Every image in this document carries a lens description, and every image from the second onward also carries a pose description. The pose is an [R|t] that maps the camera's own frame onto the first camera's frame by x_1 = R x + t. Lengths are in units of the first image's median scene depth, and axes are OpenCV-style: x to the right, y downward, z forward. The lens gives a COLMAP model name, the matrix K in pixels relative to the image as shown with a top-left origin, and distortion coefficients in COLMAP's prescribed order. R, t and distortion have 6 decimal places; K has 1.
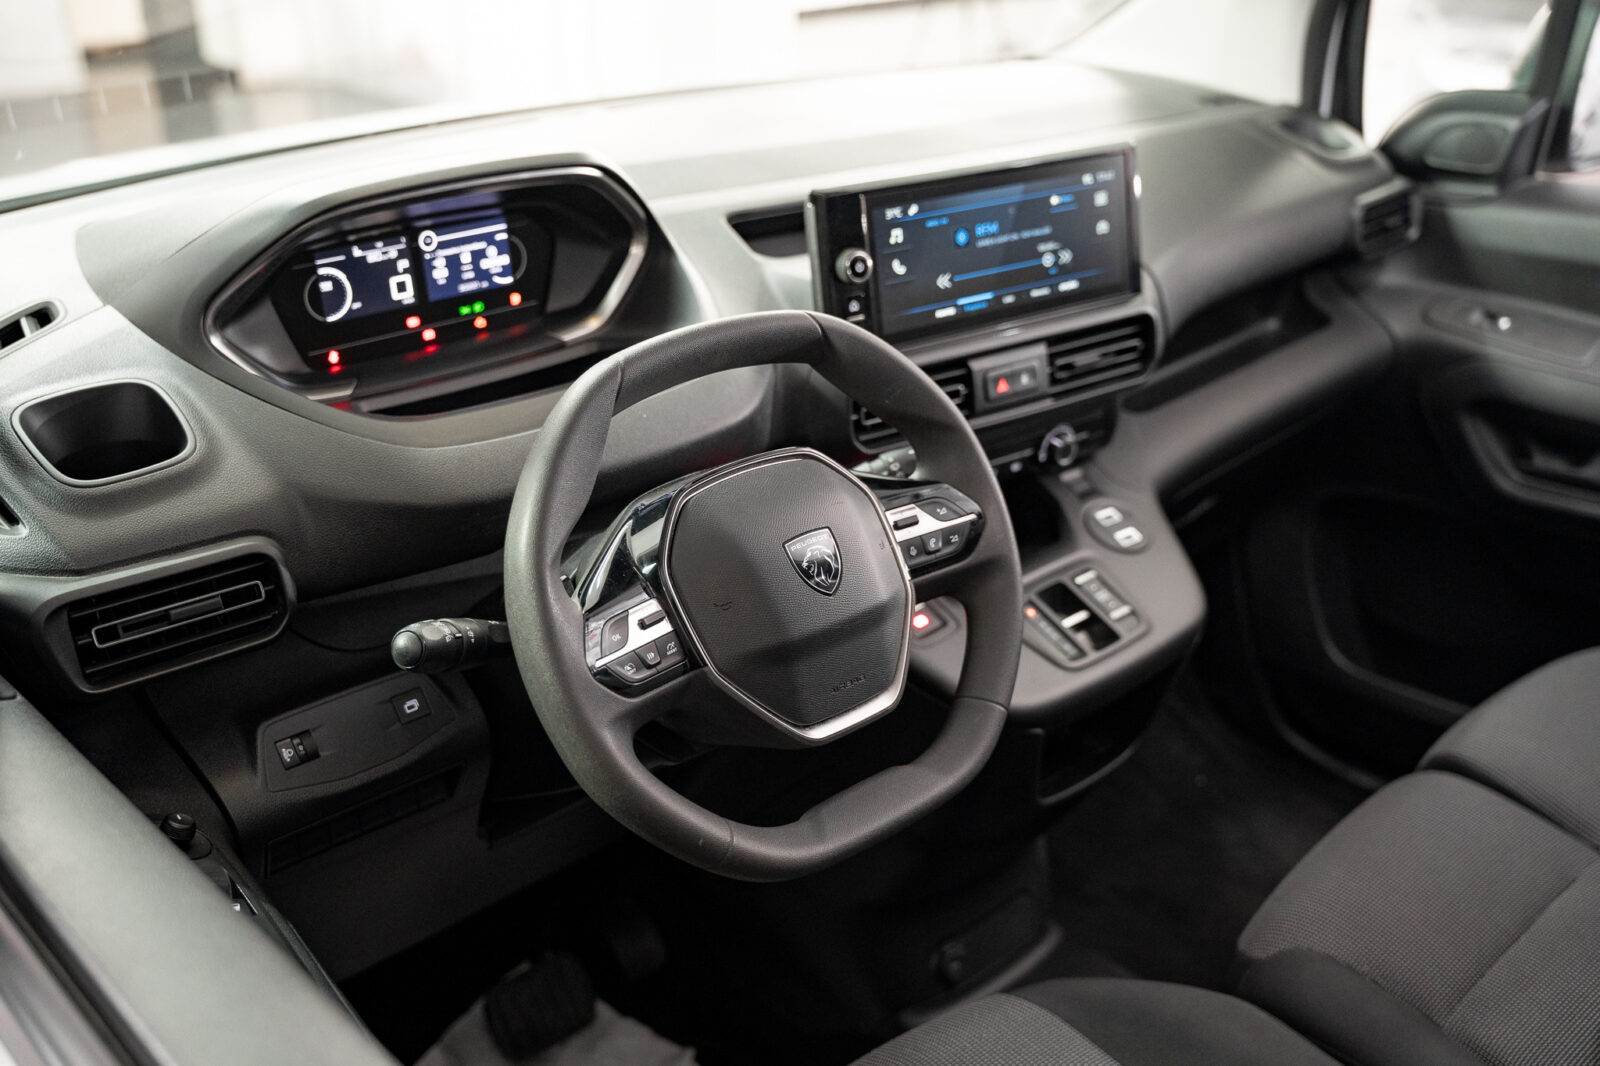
lens RADIAL K [[1588.3, 0, 800.0], [0, 1588.3, 533.0], [0, 0, 1]] dist [0.014830, 0.006314]
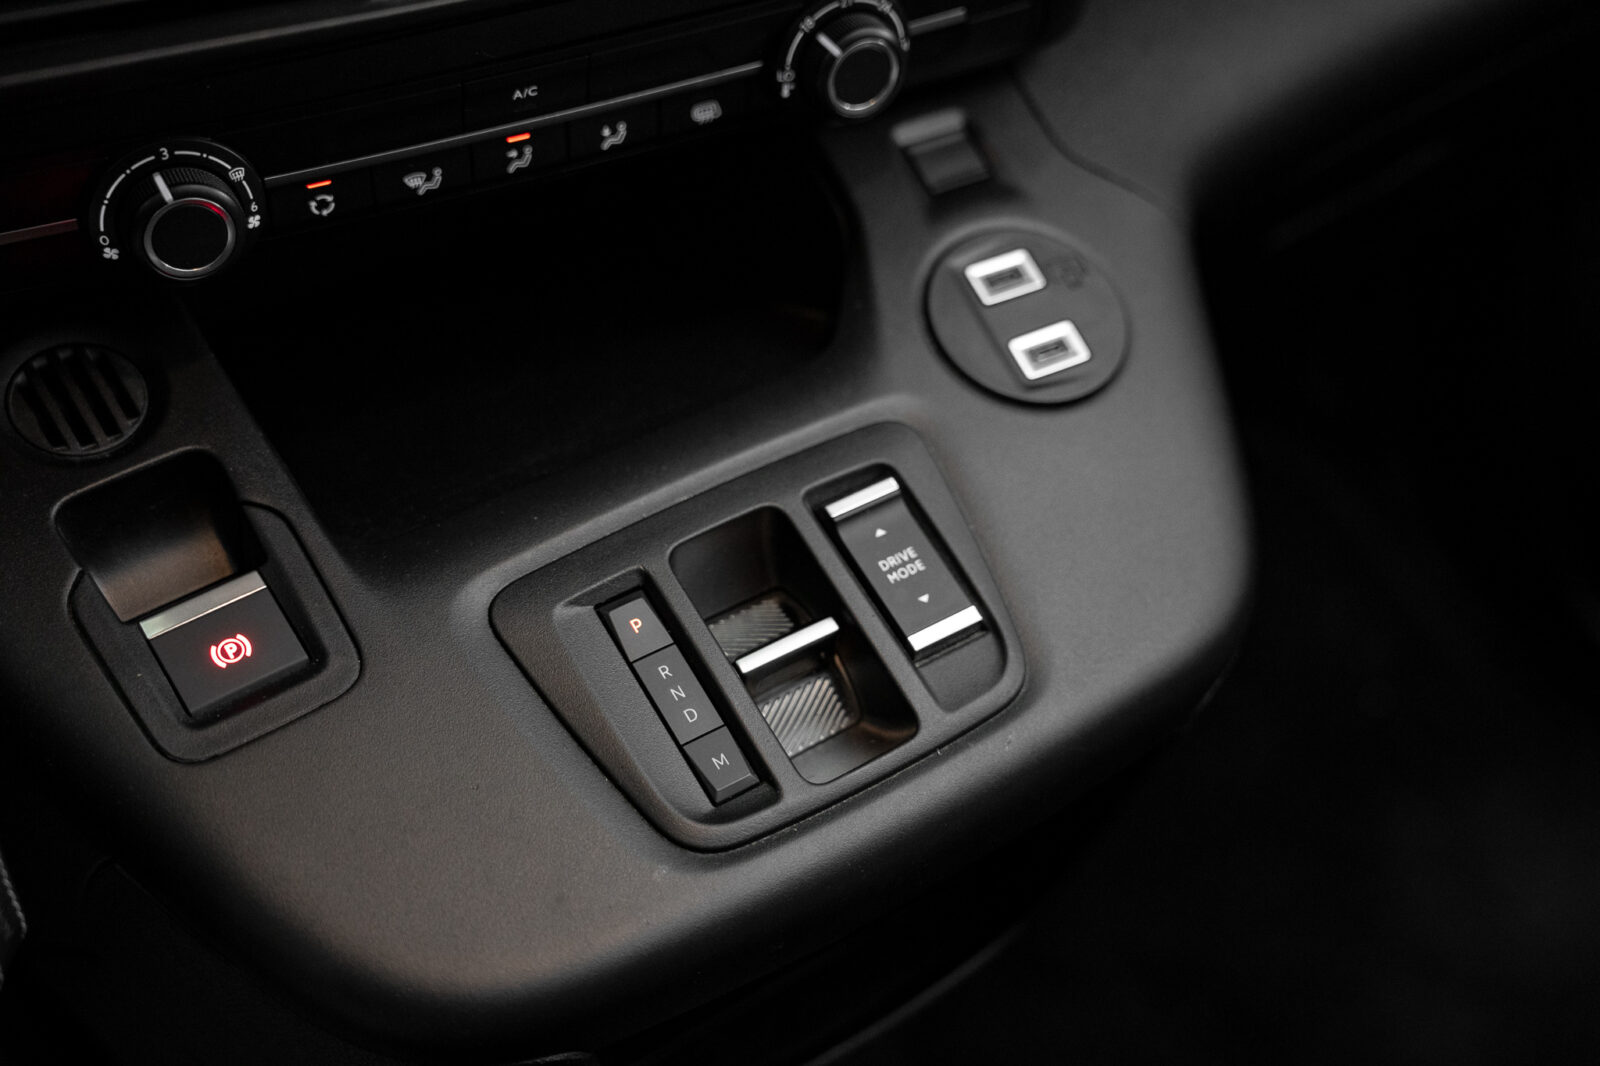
lens RADIAL K [[2080.5, 0, 800.0], [0, 2080.5, 533.0], [0, 0, 1]] dist [0.148638, -0.000754]
pose [[0.991098, 0.091612, -0.096597, 0.218397], [-0.061674, 0.958973, 0.276706, -0.083862], [0.117984, -0.268286, 0.956087, 0.625380]]
